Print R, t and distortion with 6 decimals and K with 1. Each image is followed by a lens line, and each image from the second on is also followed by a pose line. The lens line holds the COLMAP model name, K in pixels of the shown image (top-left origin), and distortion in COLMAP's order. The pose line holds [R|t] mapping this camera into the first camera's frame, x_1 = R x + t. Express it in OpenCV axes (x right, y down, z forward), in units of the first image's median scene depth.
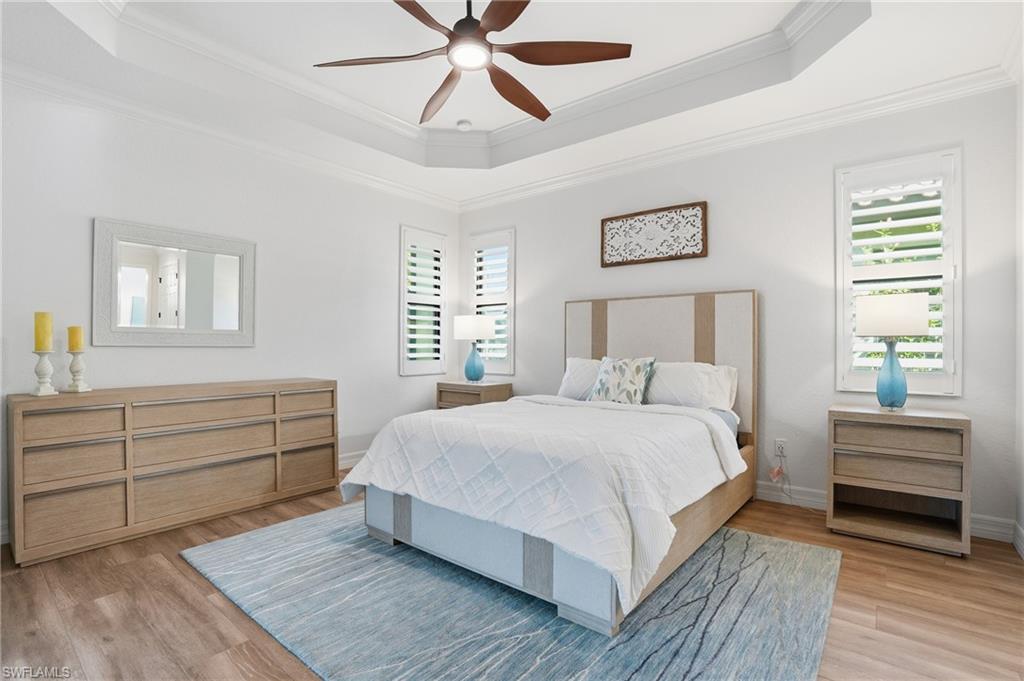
lens RADIAL K [[472.9, 0, 511.3], [0, 472.9, 347.8], [0, 0, 1]] dist [-0.050919, 0.010925]
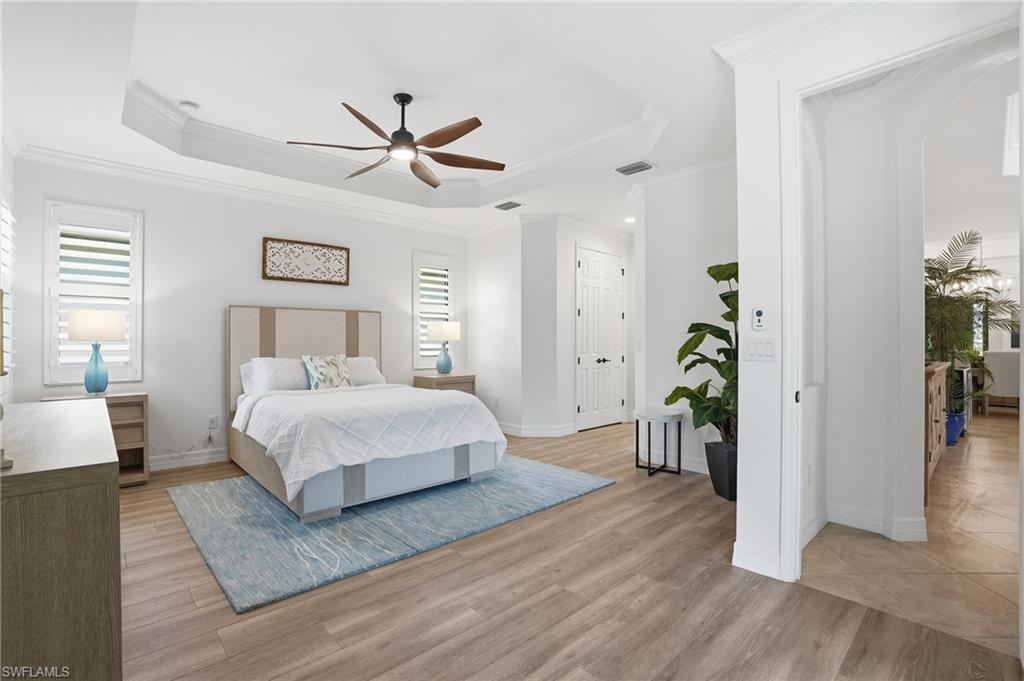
lens RADIAL K [[472.9, 0, 505.1], [0, 472.9, 337.7], [0, 0, 1]] dist [-0.050919, 0.010925]
pose [[0.158179, 0.006746, 0.987387, -0.968109], [0.010649, 0.999907, -0.008537, -0.011904], [-0.987353, 0.011865, 0.158092, 0.274703]]
